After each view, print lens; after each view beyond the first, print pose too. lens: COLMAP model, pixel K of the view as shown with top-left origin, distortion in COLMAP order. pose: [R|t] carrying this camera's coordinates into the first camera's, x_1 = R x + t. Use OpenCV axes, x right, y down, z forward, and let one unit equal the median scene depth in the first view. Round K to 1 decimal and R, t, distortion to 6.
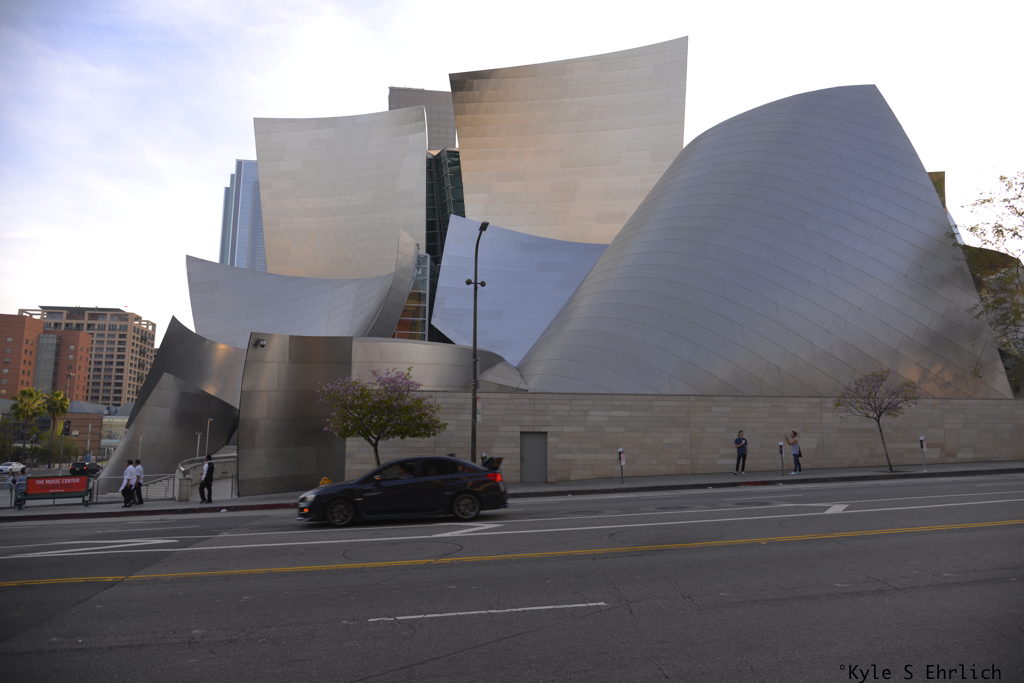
lens RADIAL K [[686.8, 0, 527.4], [0, 686.8, 339.8], [0, 0, 1]] dist [-0.003444, 0.001859]
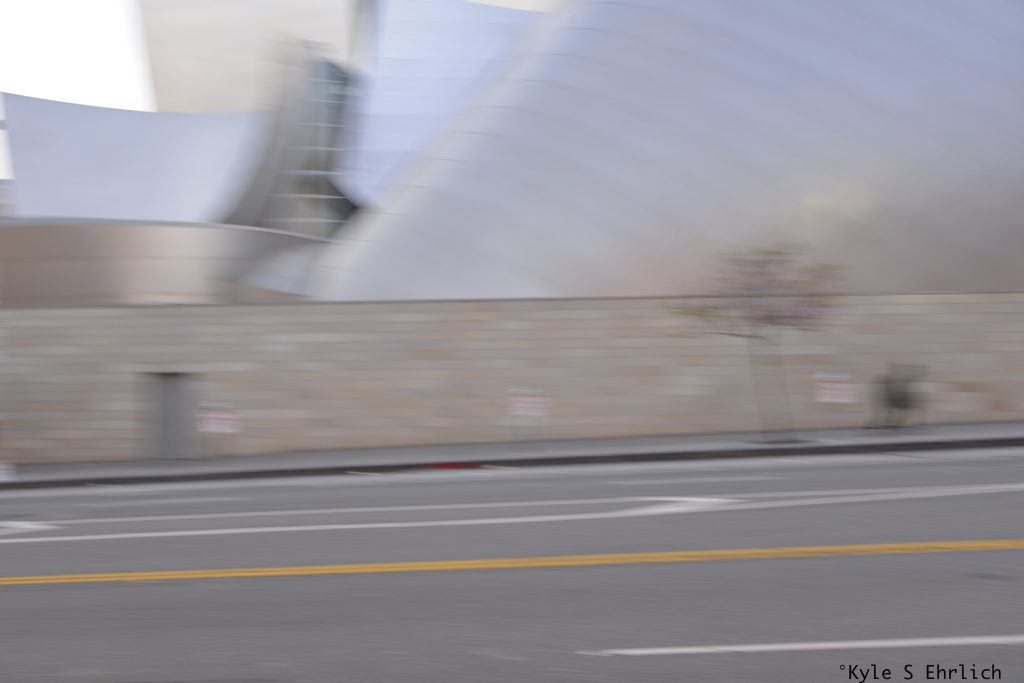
lens RADIAL K [[1162.9, 0, 486.7], [0, 1162.9, 320.7], [0, 0, 1]] dist [0.000701, -0.008523]
pose [[0.969195, -0.023311, -0.245188, 0.502660], [0.050016, 0.993396, 0.103258, 0.001670], [0.241162, -0.112341, 0.963961, 0.114285]]
